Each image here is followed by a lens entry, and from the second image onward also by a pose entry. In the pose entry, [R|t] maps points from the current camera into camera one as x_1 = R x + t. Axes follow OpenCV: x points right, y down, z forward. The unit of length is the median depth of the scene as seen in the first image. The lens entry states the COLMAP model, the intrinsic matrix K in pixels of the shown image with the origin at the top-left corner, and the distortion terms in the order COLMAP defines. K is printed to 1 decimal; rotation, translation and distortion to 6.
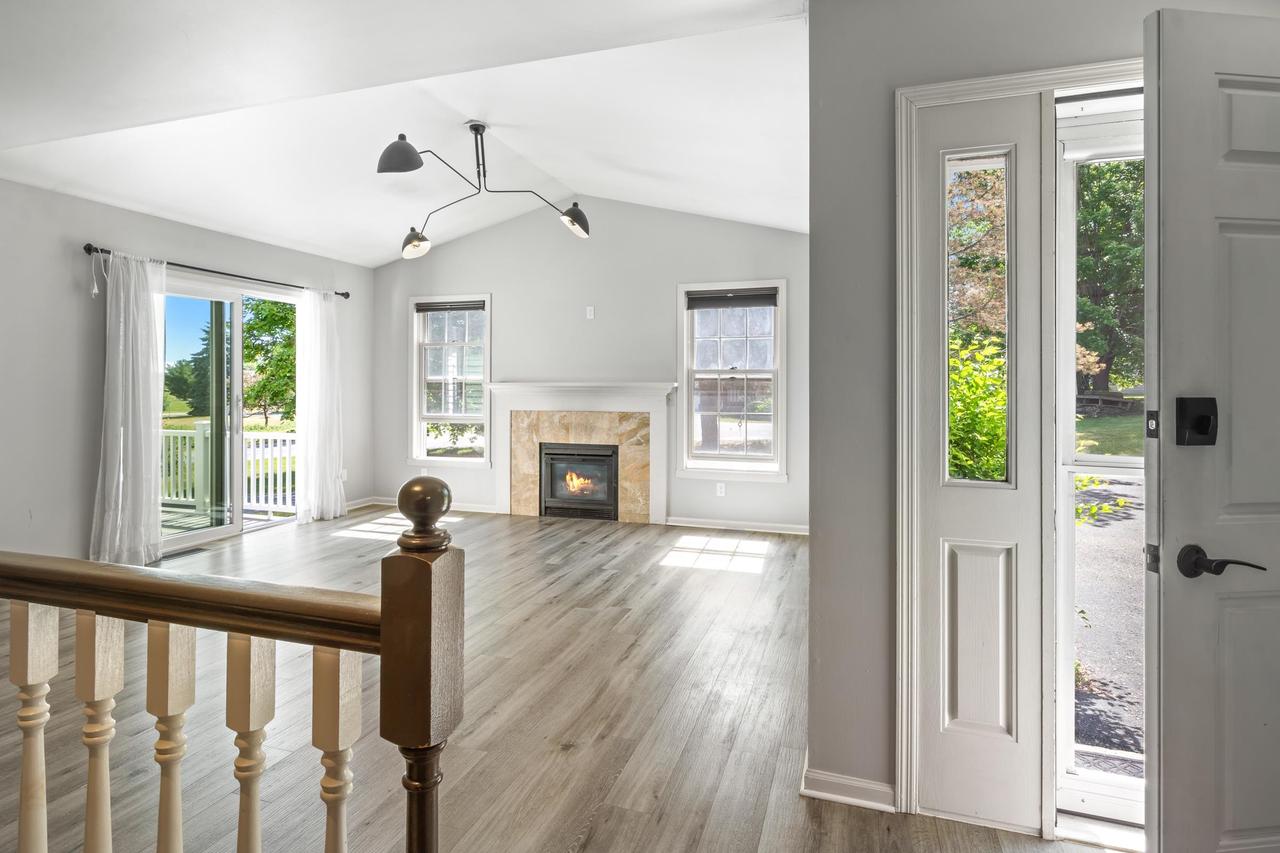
lens RADIAL K [[681.0, 0, 662.8], [0, 681.0, 376.4], [0, 0, 1]] dist [-0.001659, 0.000948]
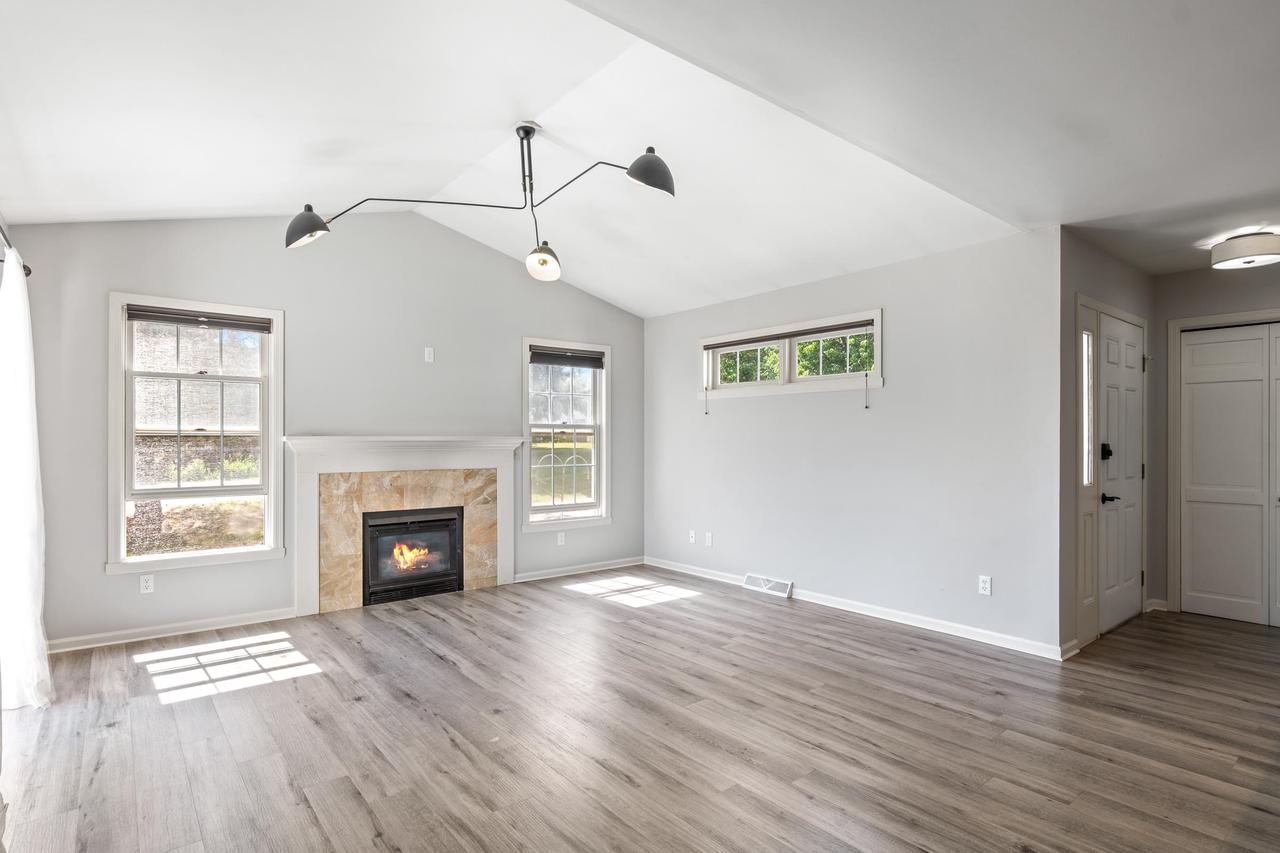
lens RADIAL K [[639.9, 0, 640.9], [0, 639.9, 435.9], [0, 0, 1]] dist [-0.003859, 0.001074]
pose [[0.555029, 0.002397, 0.831828, -0.639234], [-0.011471, 0.999923, 0.004773, 0.001652], [-0.831752, -0.012191, 0.555013, 0.337802]]
